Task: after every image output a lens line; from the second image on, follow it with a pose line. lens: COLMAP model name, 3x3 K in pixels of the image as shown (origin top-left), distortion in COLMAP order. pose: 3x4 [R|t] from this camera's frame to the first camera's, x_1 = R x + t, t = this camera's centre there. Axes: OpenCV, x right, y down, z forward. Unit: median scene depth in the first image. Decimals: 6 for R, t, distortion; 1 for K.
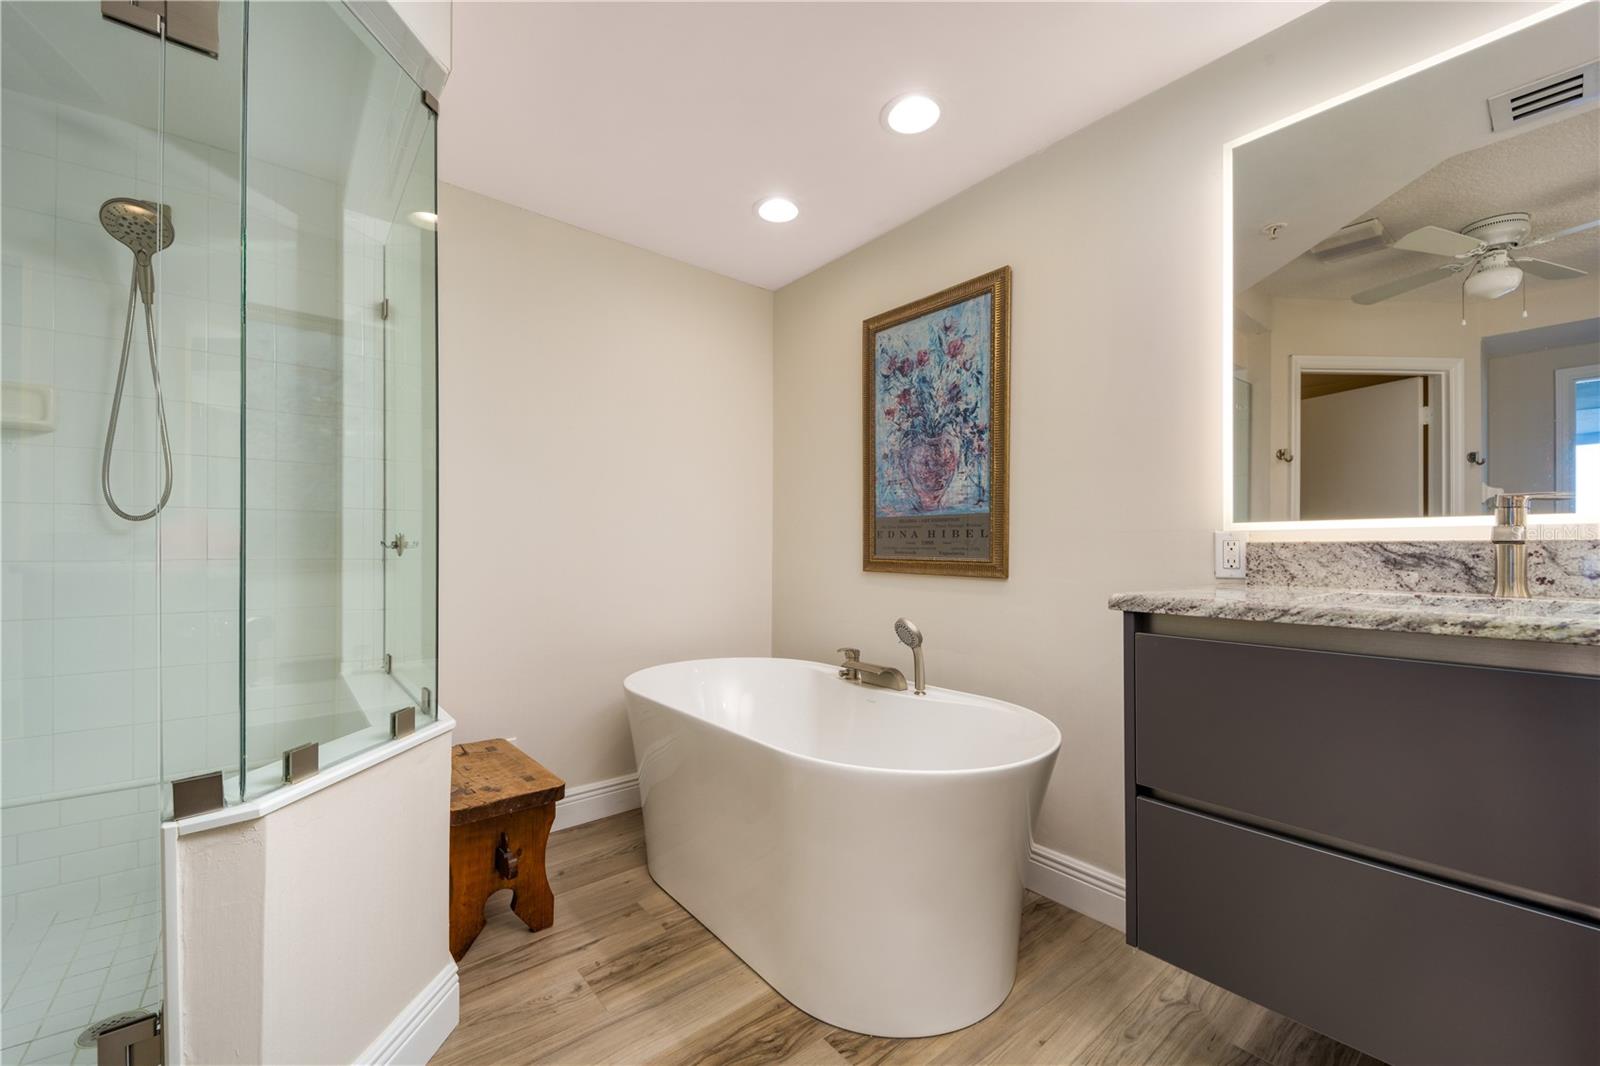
lens RADIAL K [[635.0, 0, 780.9], [0, 635.0, 544.1], [0, 0, 1]] dist [0.008950, -0.000149]
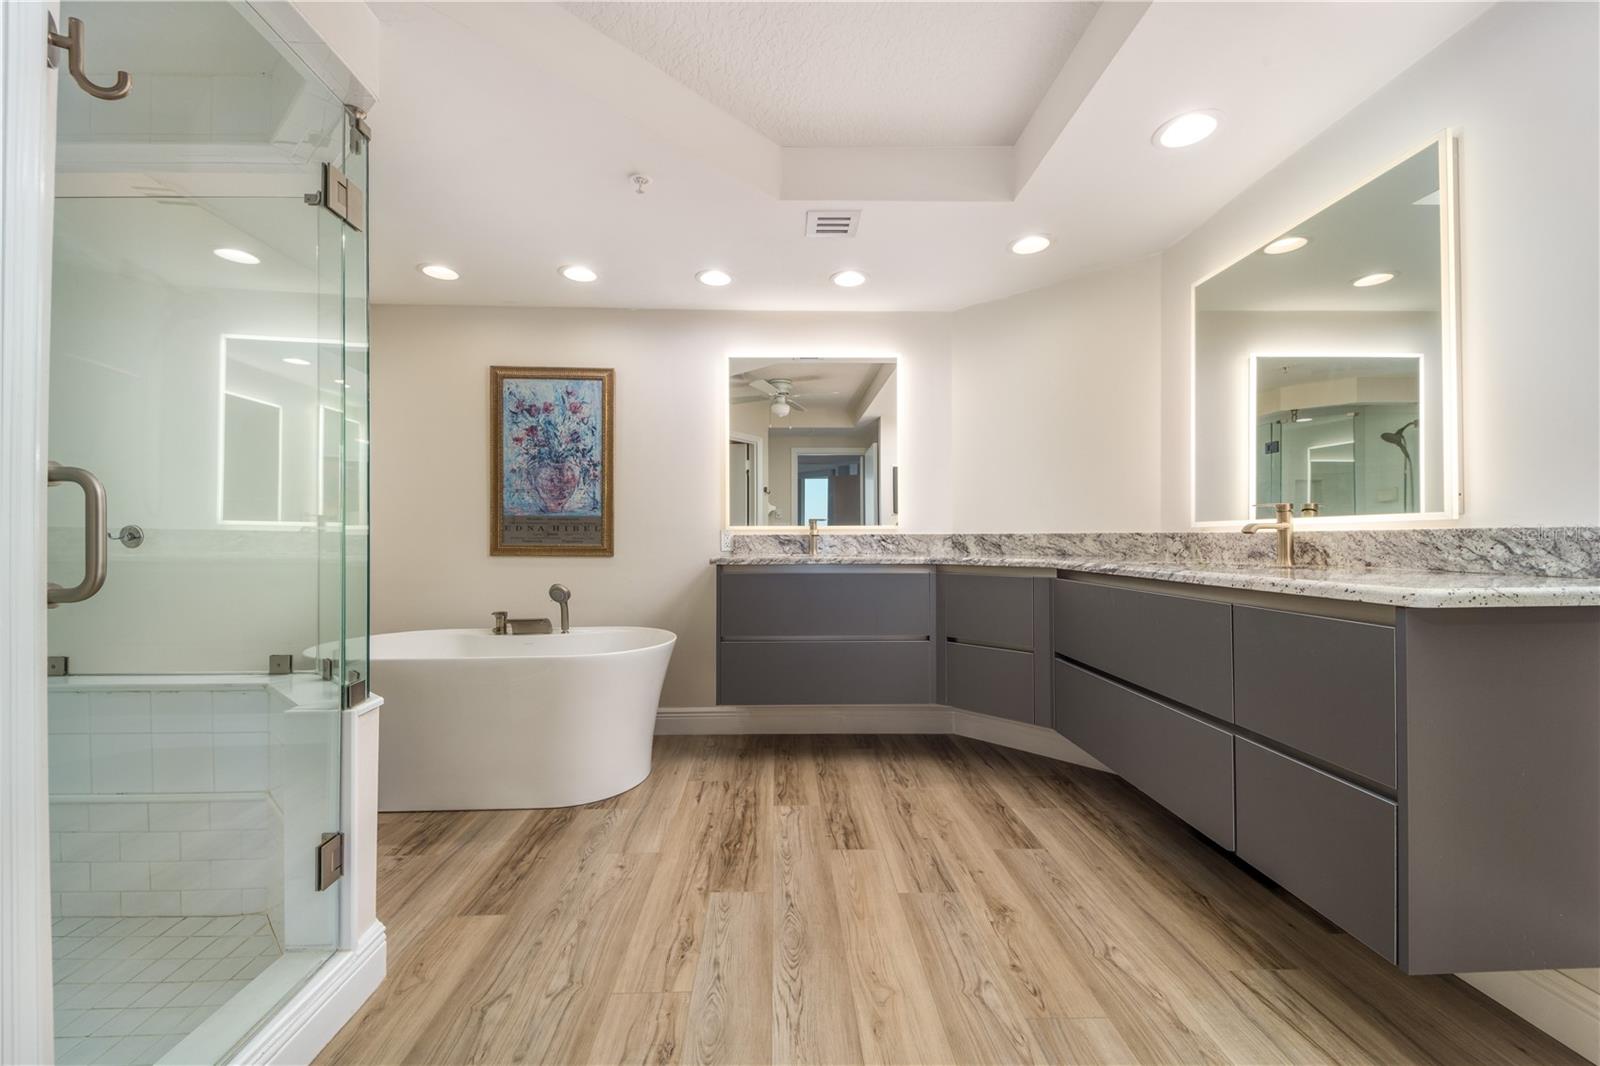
lens RADIAL K [[629.5, 0, 794.5], [0, 629.5, 539.4], [0, 0, 1]] dist [0.003449, -0.000083]
pose [[0.604274, -0.003986, 0.796767, -0.644418], [-0.003171, 0.999968, 0.007408, -0.002784], [-0.796770, -0.007003, 0.604242, -0.357228]]
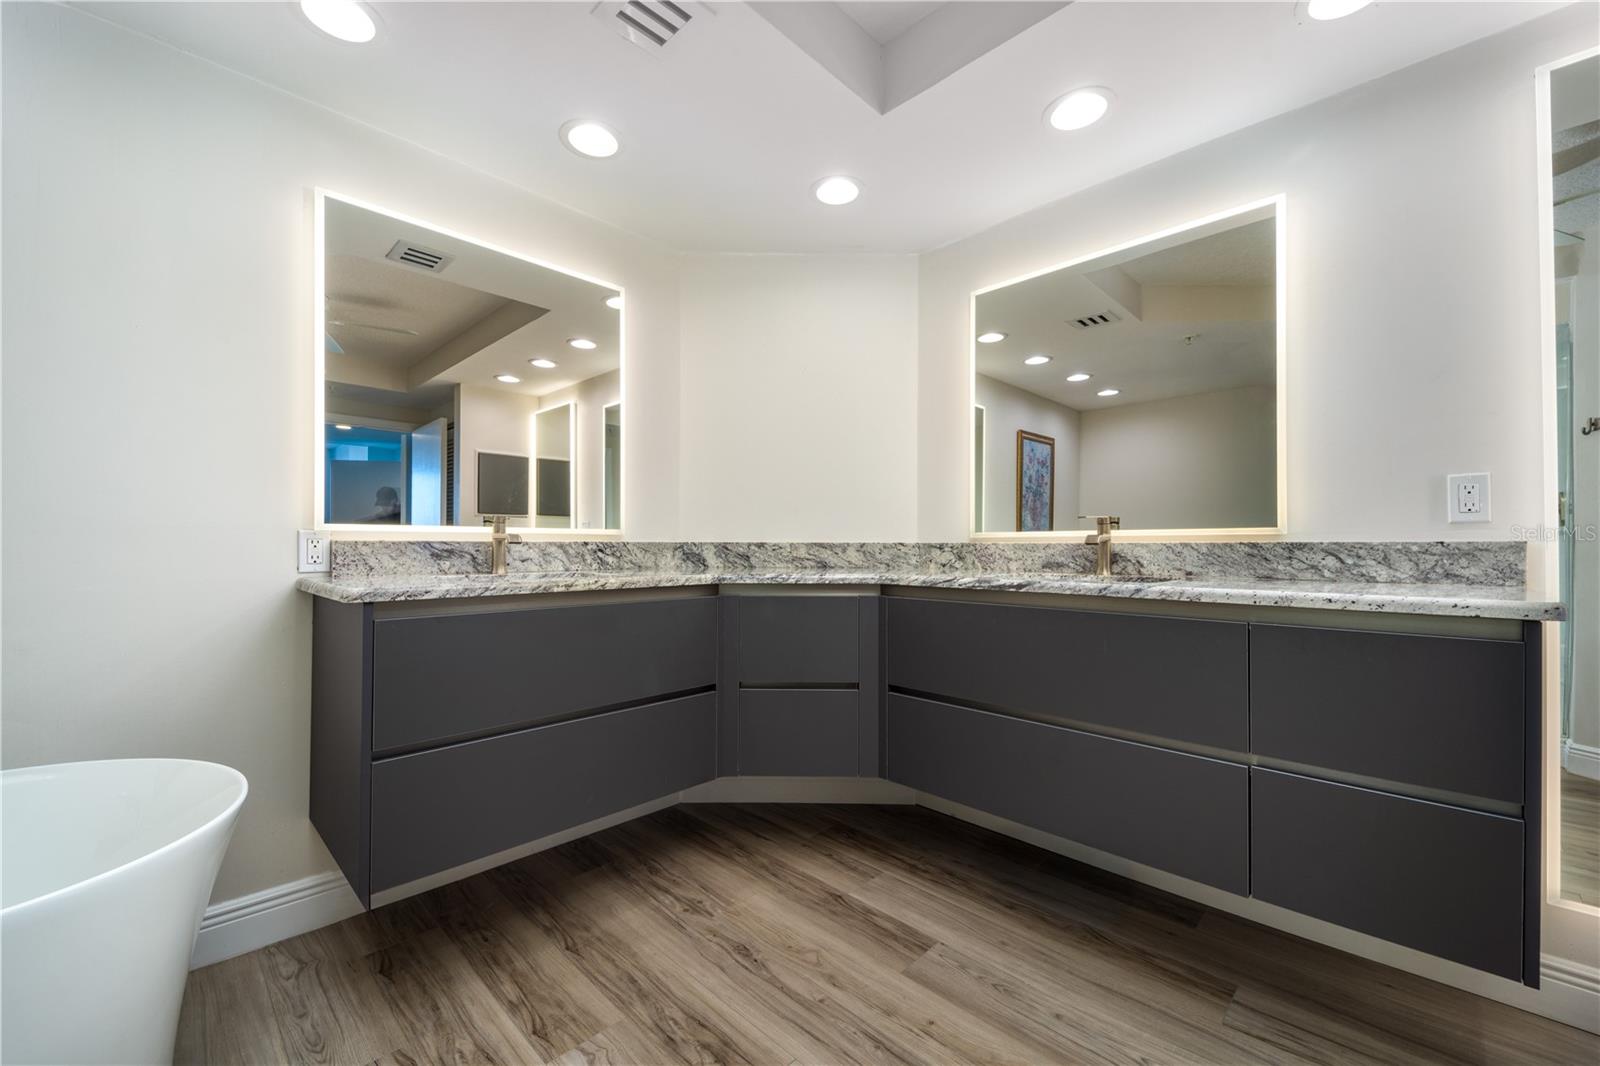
lens RADIAL K [[629.5, 0, 794.5], [0, 629.5, 539.4], [0, 0, 1]] dist [0.003449, -0.000083]
pose [[-0.119044, 0.008554, 0.992852, -0.373420], [-0.009639, 0.999906, -0.009771, -0.001384], [-0.992842, -0.010733, -0.118950, 0.217189]]
